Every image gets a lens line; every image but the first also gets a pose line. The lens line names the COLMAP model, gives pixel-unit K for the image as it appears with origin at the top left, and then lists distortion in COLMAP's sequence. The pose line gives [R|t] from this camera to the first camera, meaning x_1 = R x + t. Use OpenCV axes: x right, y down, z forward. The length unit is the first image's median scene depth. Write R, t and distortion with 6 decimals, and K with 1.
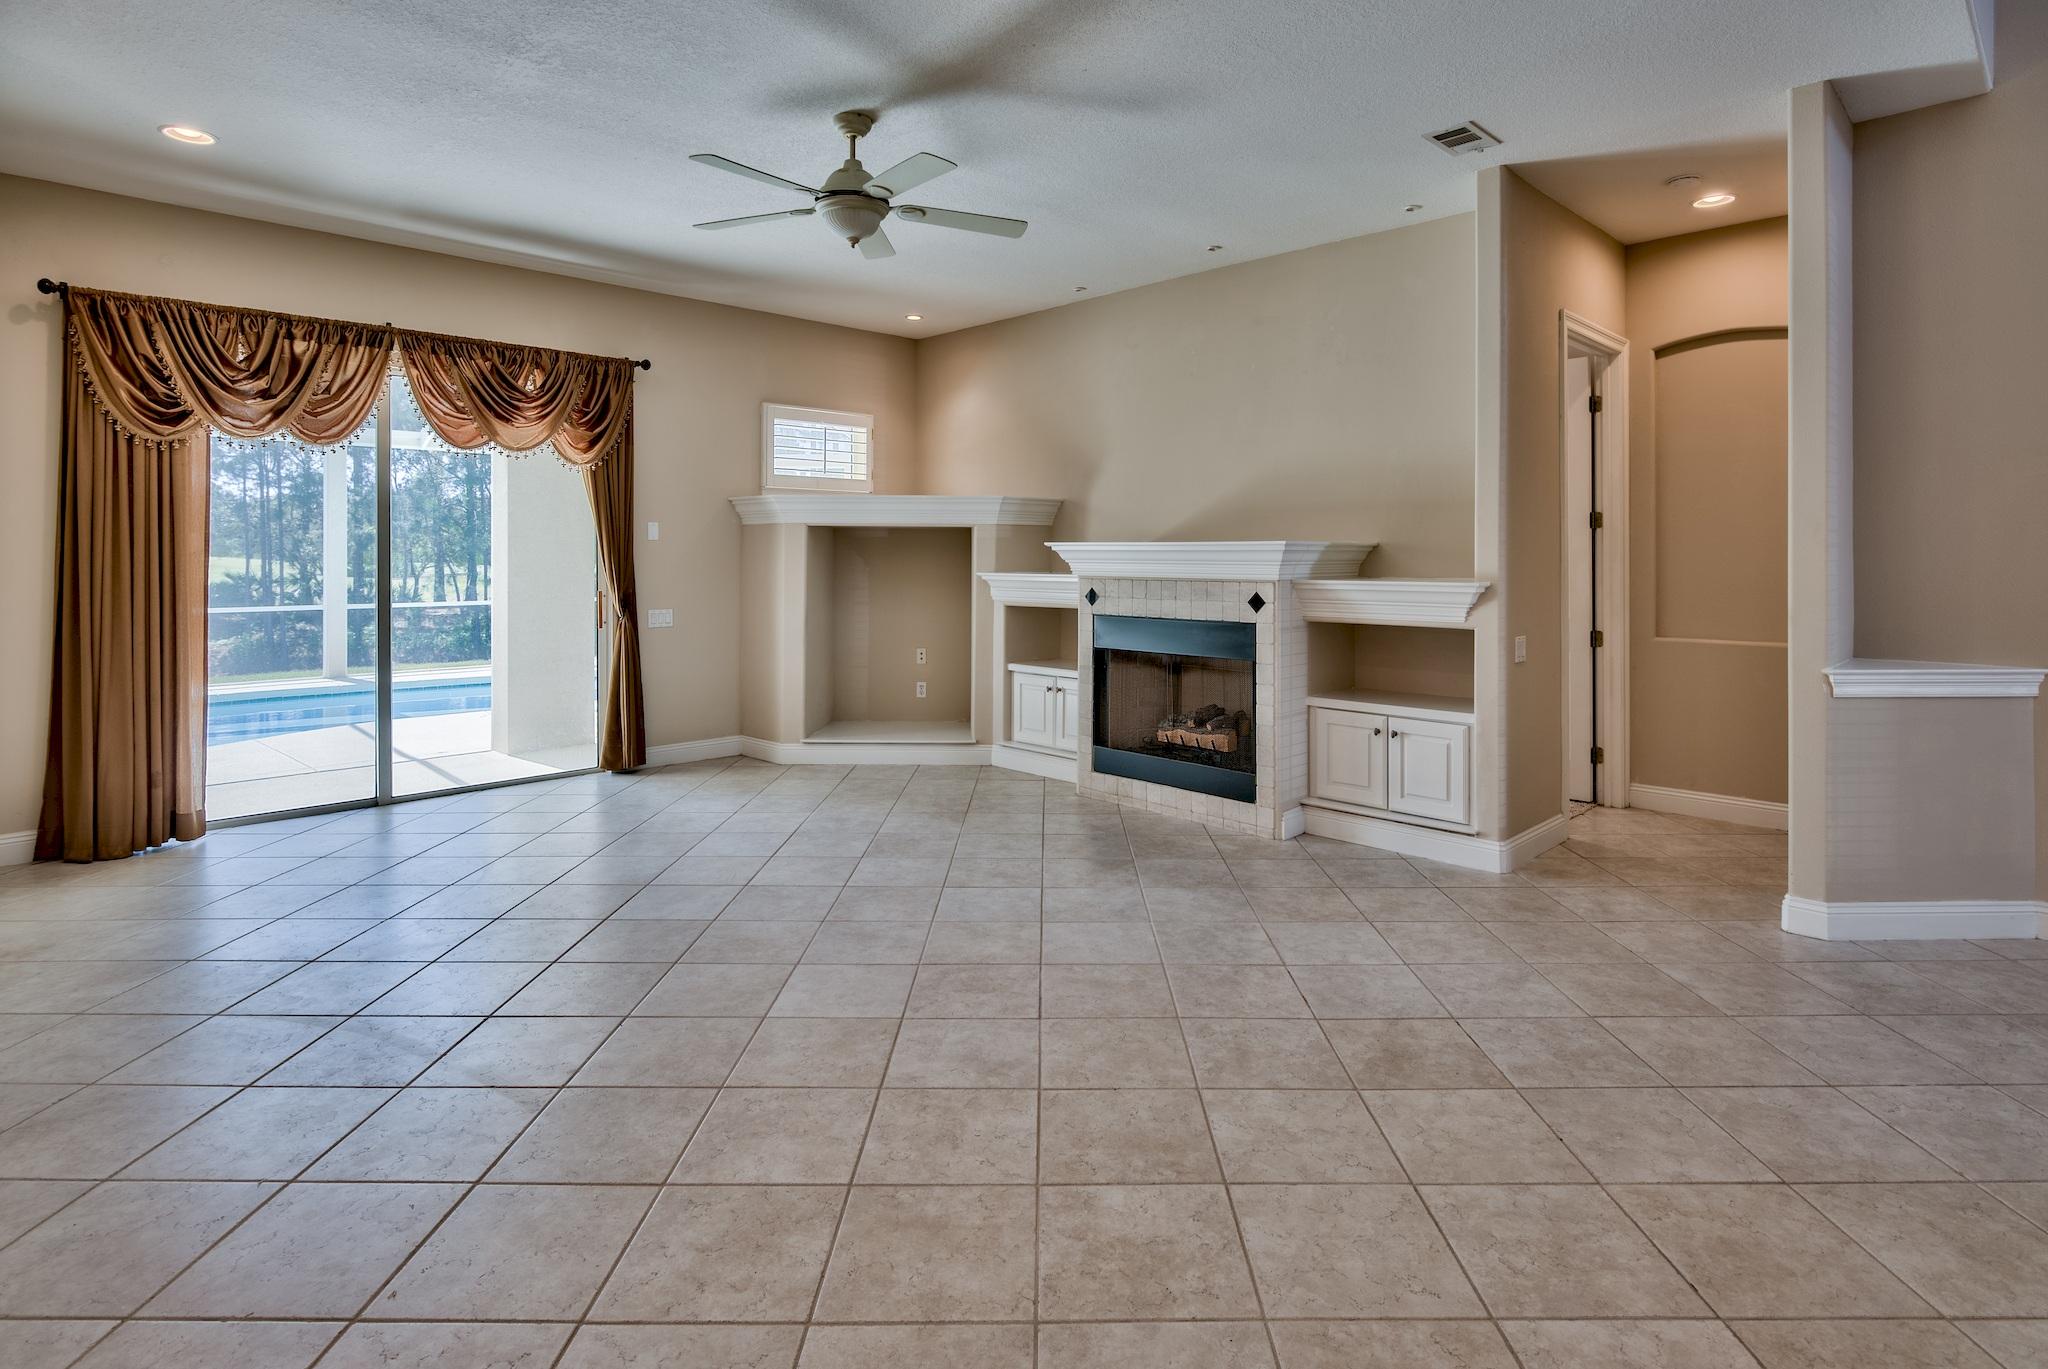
lens RADIAL K [[1047.5, 0, 1038.9], [0, 1047.5, 562.9], [0, 0, 1]] dist [0.008965, -0.003576]
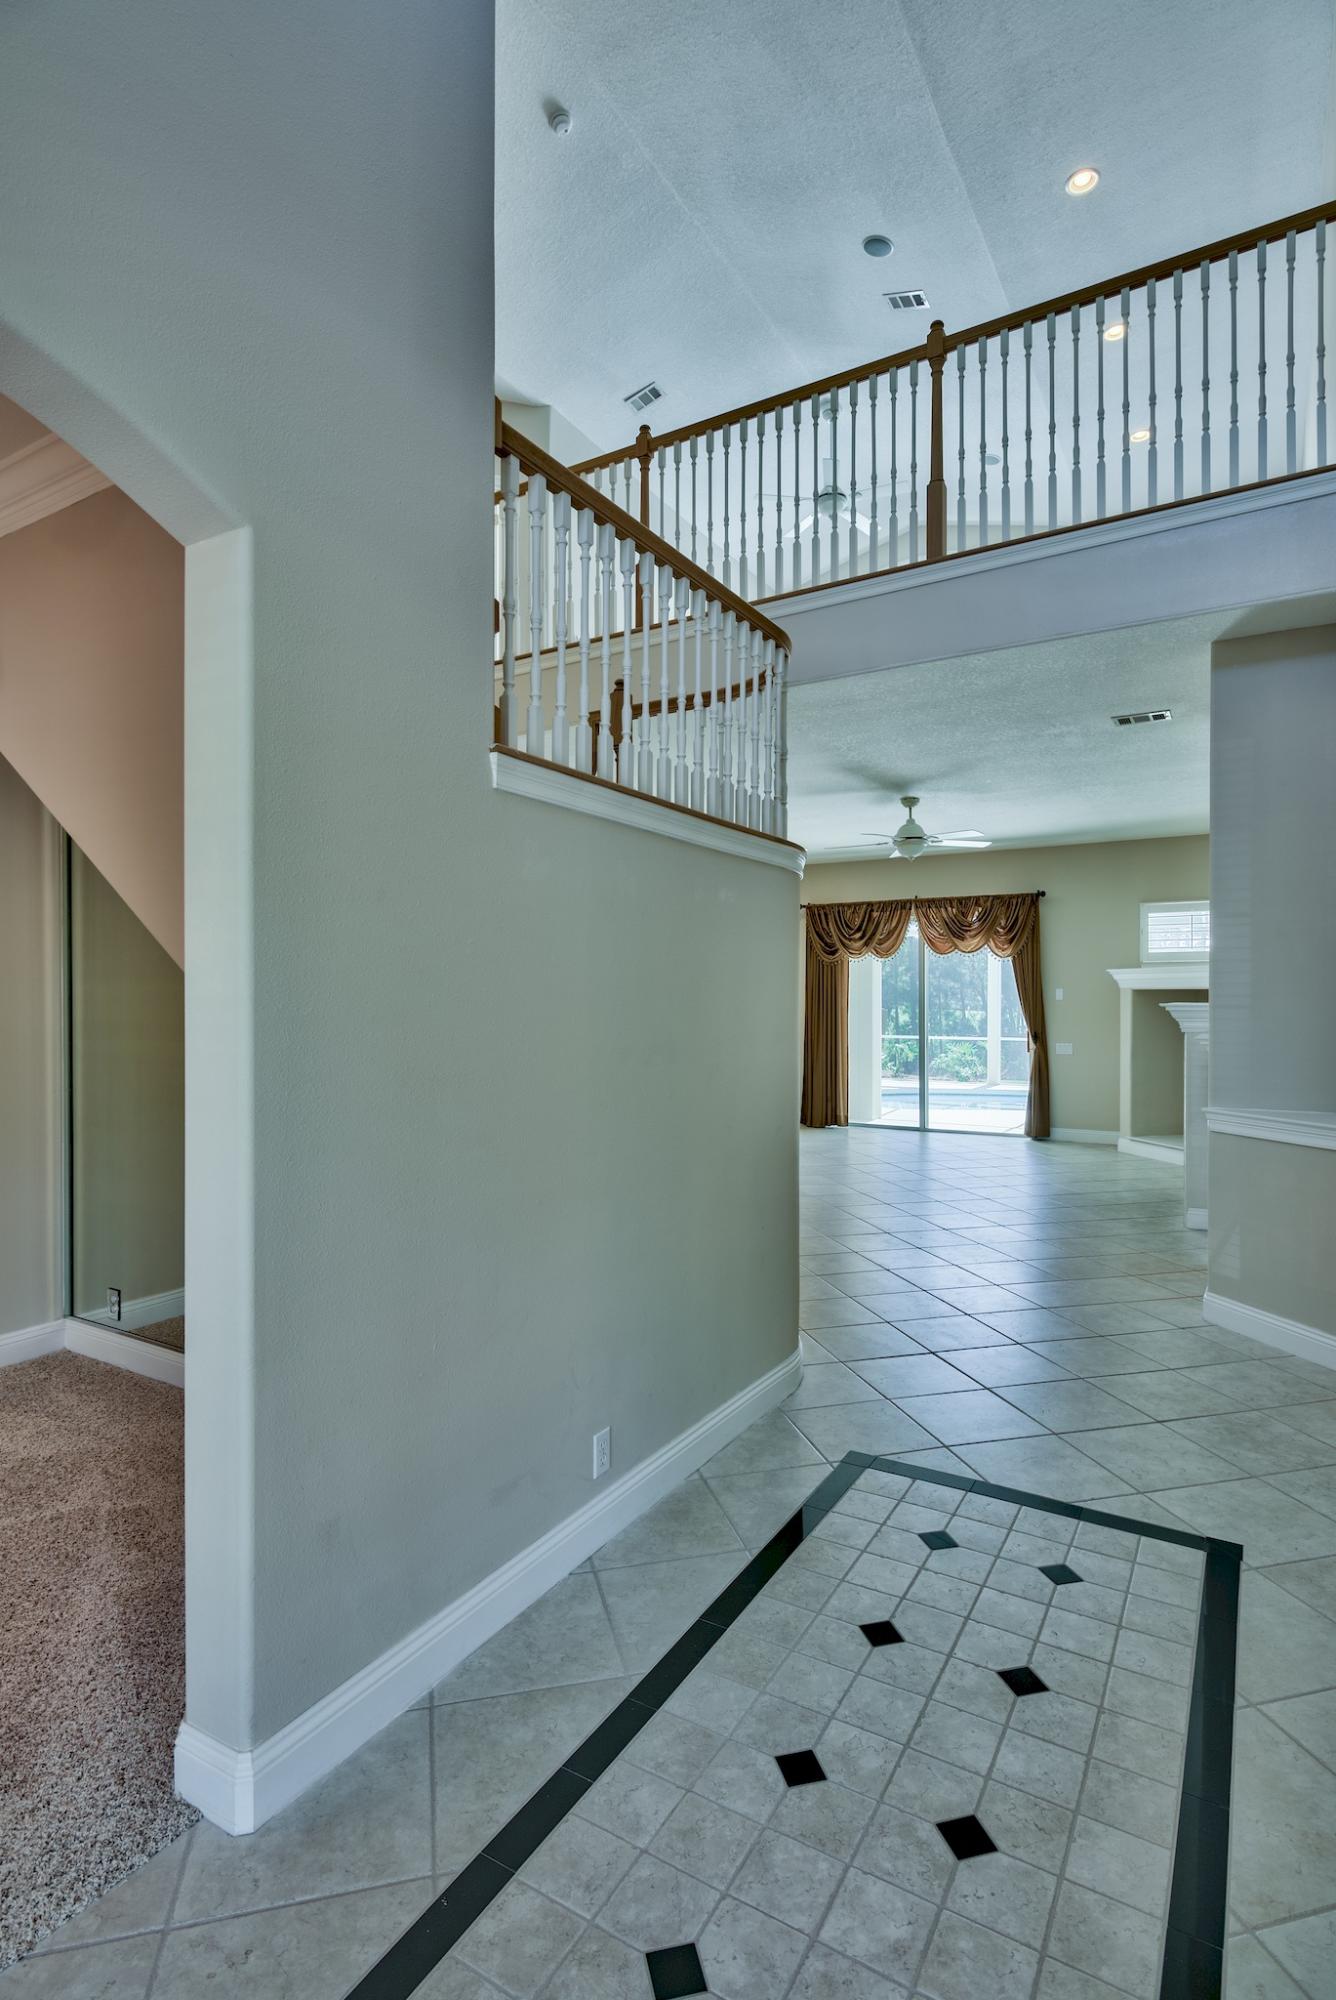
lens RADIAL K [[986.3, 0, 671.3], [0, 986.3, 1002.1], [0, 0, 1]] dist [-0.004721, -0.001187]
pose [[0.255215, 0.001730, -0.966883, 1.212210], [-0.010100, 0.999949, -0.000877, -0.014124], [0.966831, 0.009989, 0.255220, 0.045898]]
